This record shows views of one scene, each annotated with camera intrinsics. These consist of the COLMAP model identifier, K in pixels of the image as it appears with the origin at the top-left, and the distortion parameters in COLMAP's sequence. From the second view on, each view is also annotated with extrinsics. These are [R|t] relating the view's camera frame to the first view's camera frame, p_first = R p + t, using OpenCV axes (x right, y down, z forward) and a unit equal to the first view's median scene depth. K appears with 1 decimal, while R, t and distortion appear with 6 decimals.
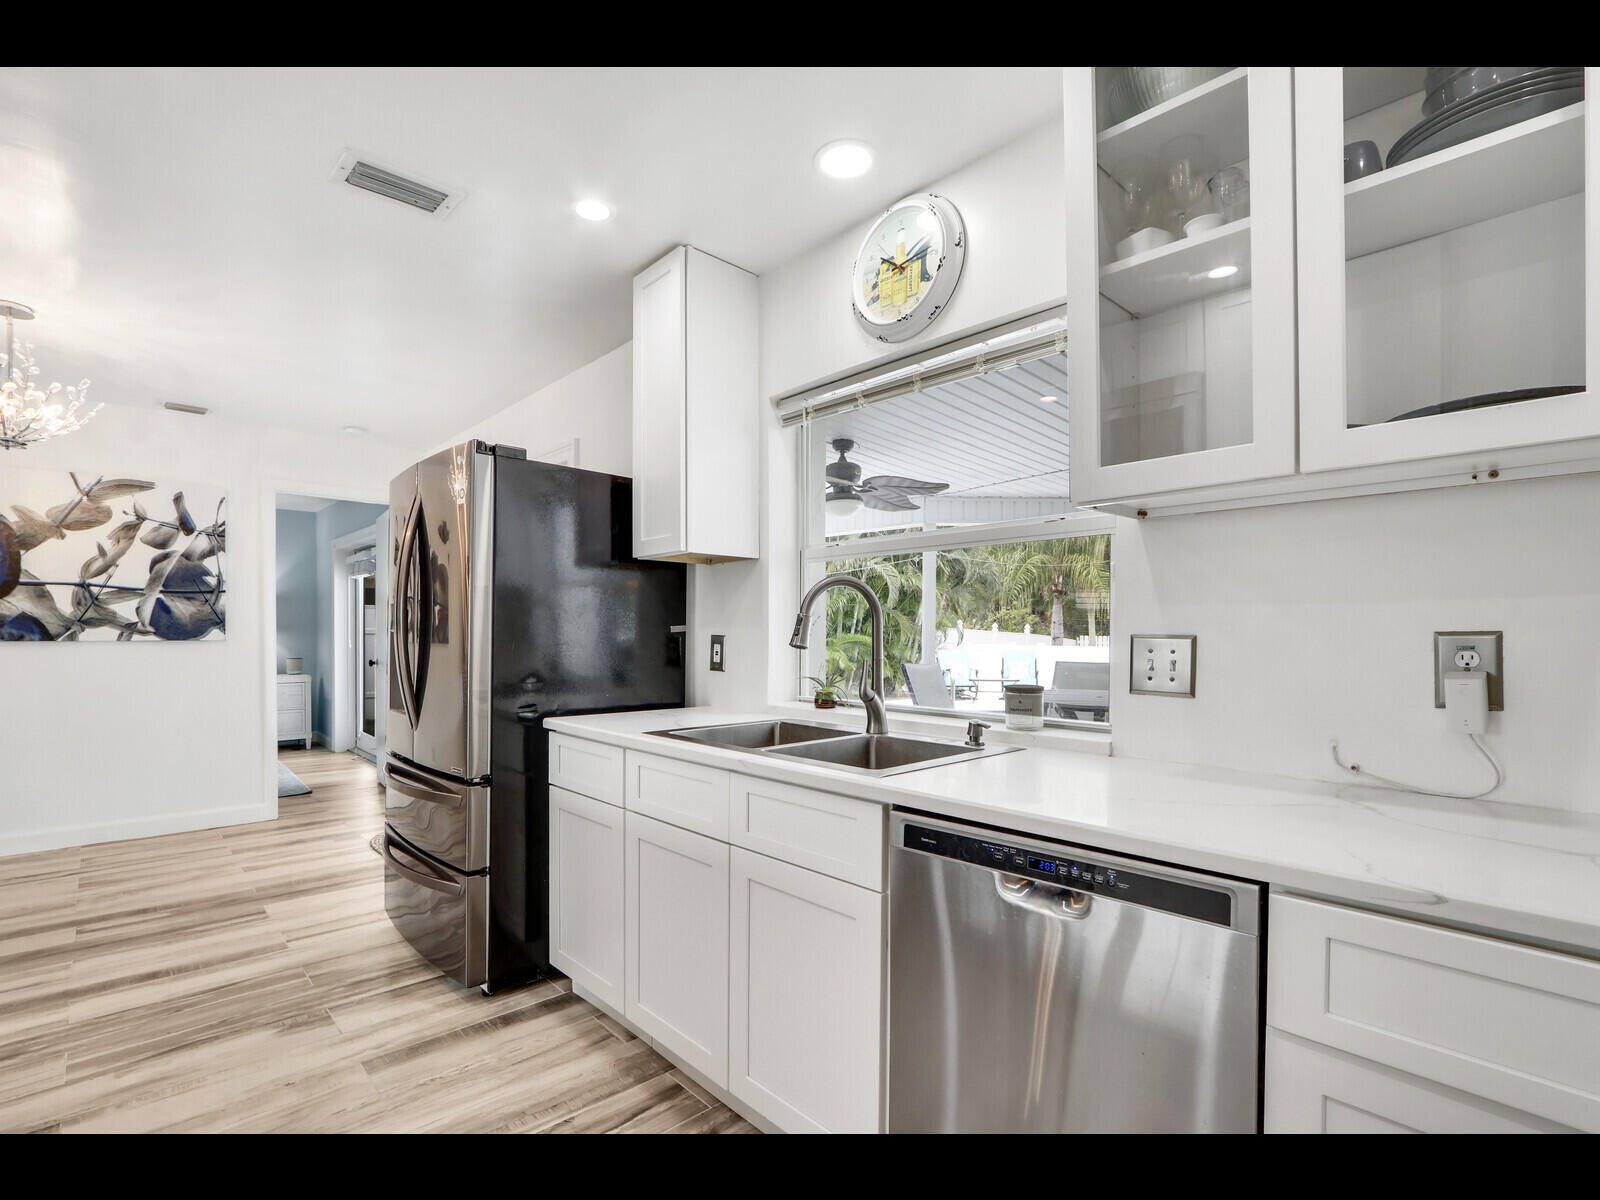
lens RADIAL K [[761.9, 0, 763.0], [0, 761.9, 615.0], [0, 0, 1]] dist [-0.007250, 0.000677]
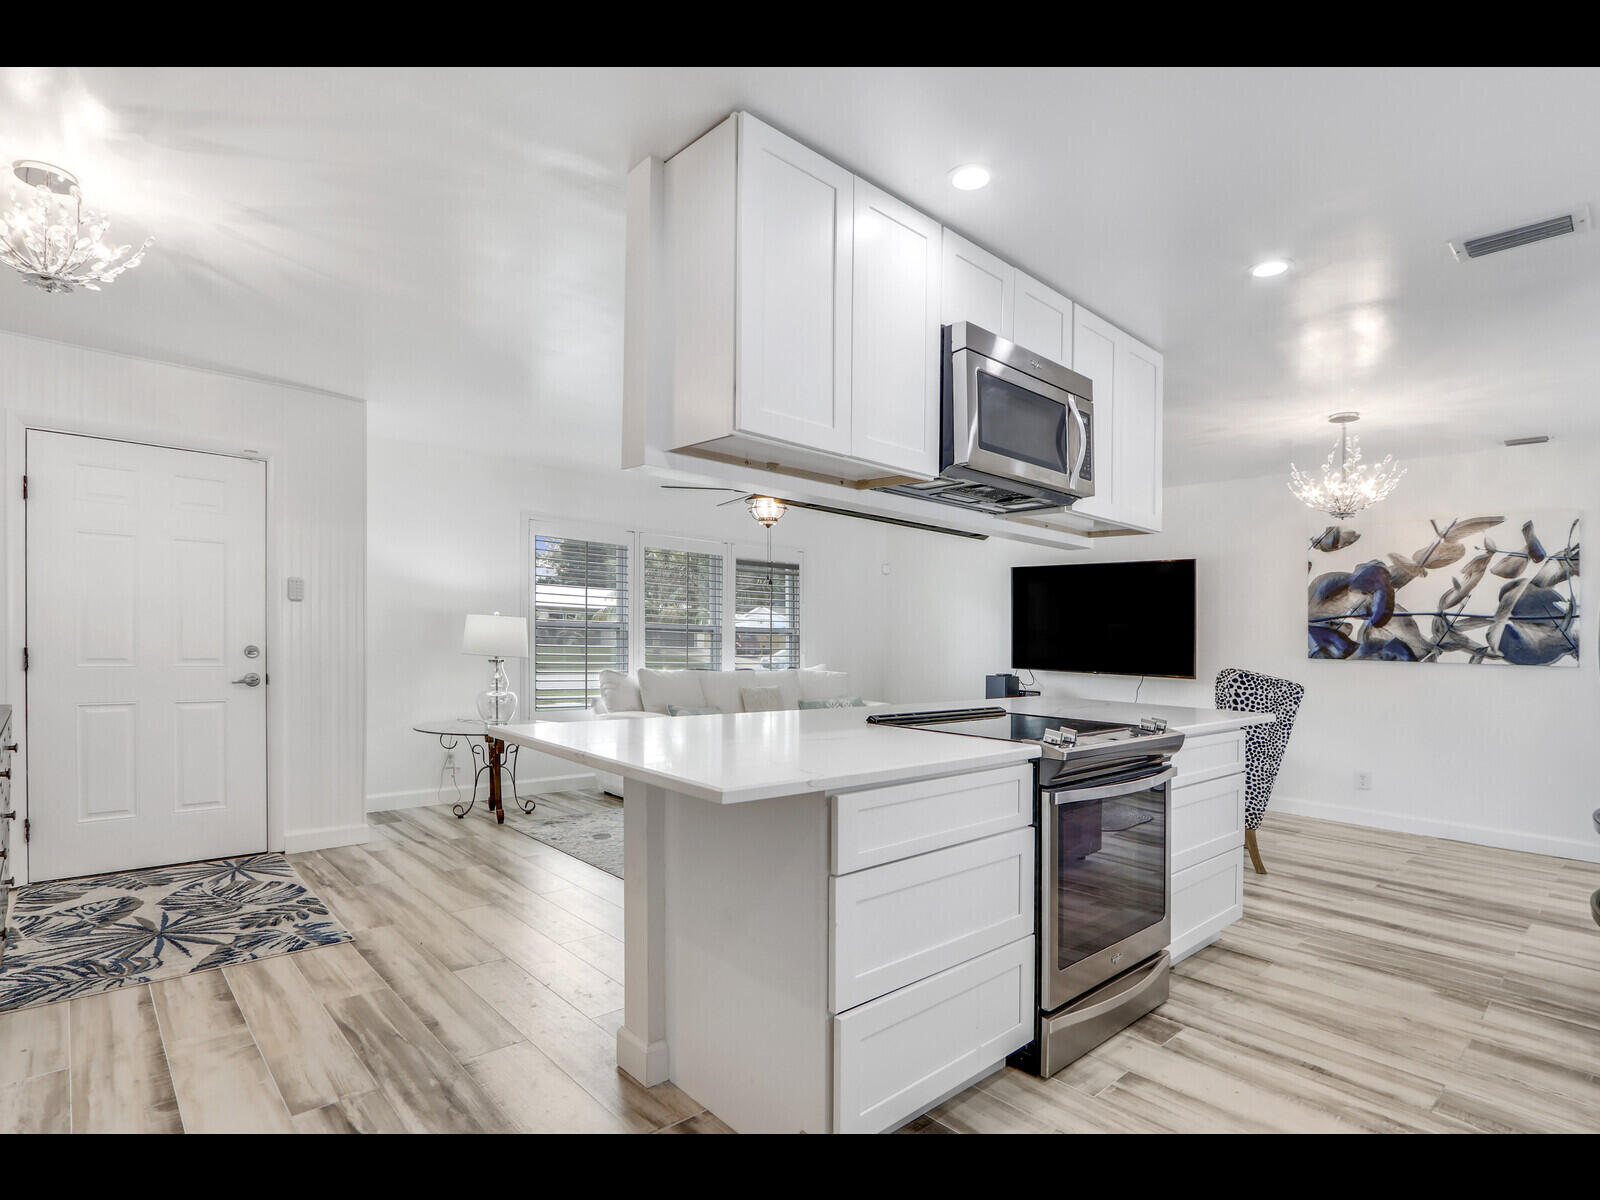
lens RADIAL K [[809.3, 0, 793.3], [0, 809.3, 640.9], [0, 0, 1]] dist [-0.017226, 0.000658]
pose [[0.009759, 0.003273, -0.999947, 0.324968], [-0.003580, 0.999988, 0.003238, 0.000356], [0.999946, 0.003548, 0.009771, -0.008560]]
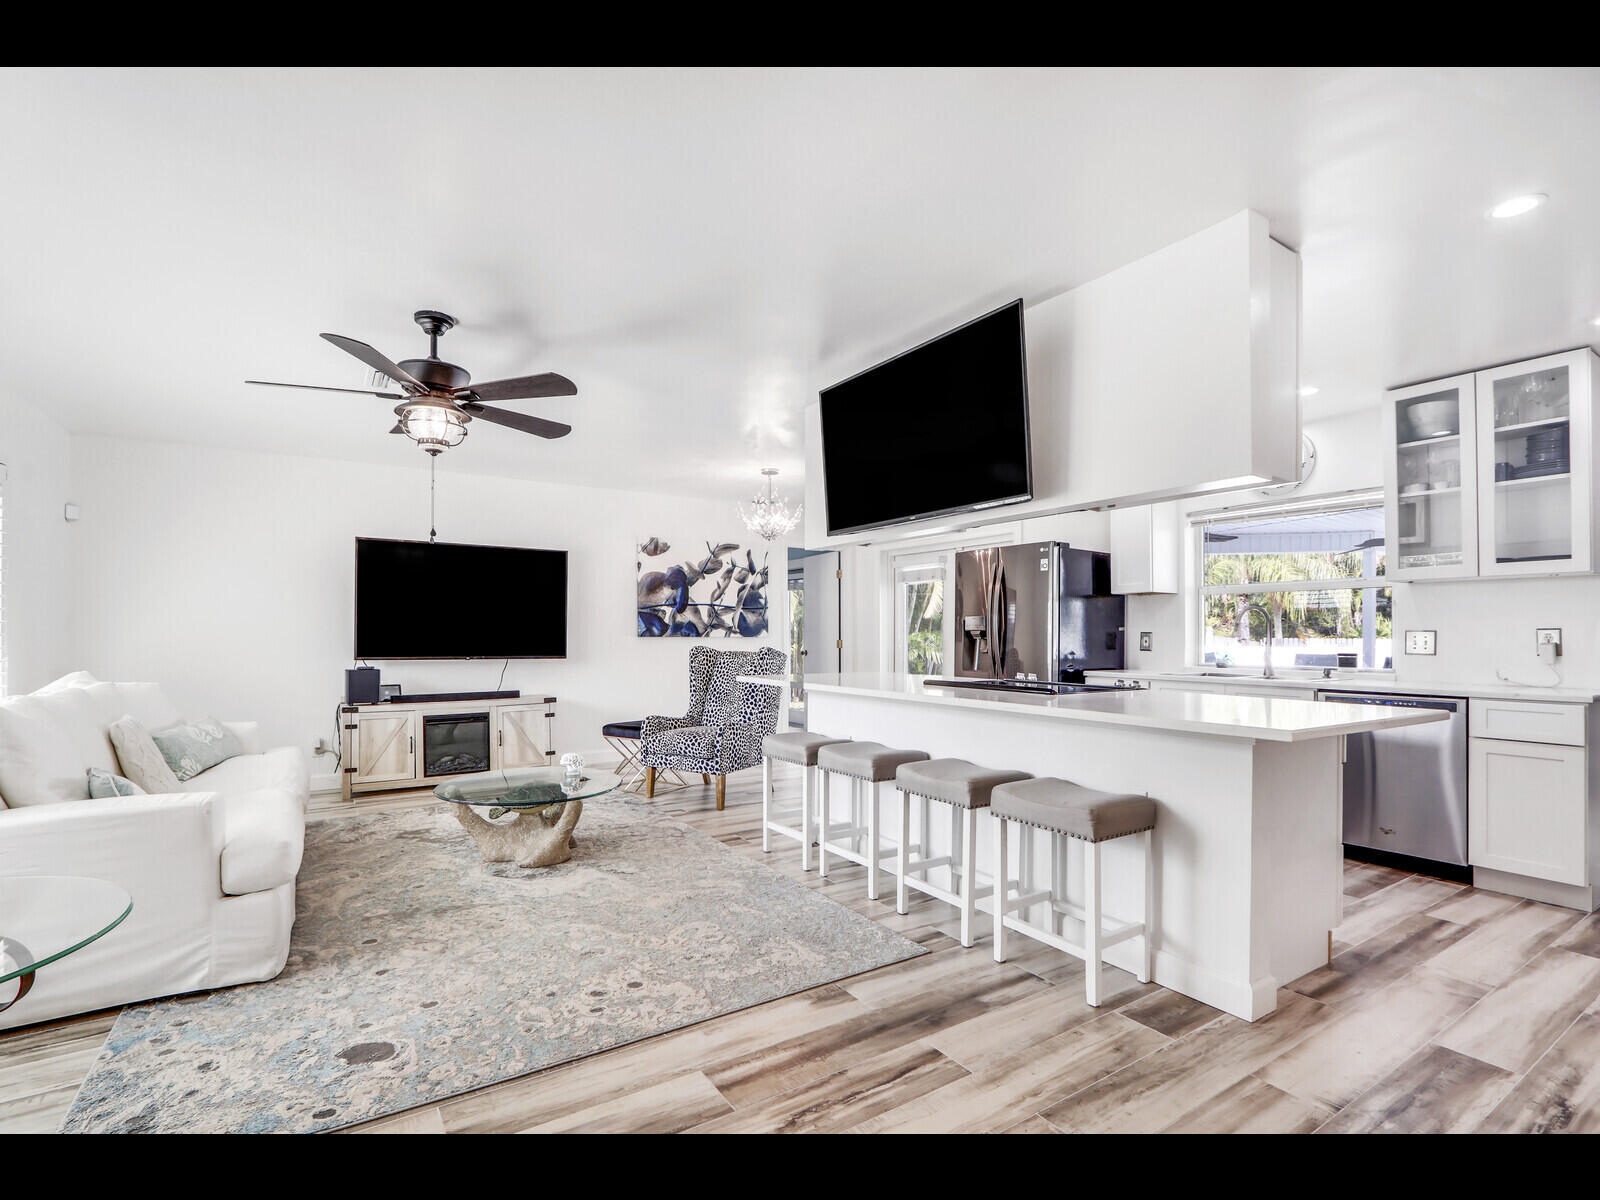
lens RADIAL K [[752.5, 0, 774.5], [0, 752.5, 615.2], [0, 0, 1]] dist [-0.016281, 0.000258]
pose [[0.985241, -0.004322, -0.171121, -0.454574], [0.003424, 0.999979, -0.005543, -0.006088], [0.171141, 0.004875, 0.985234, -0.697890]]
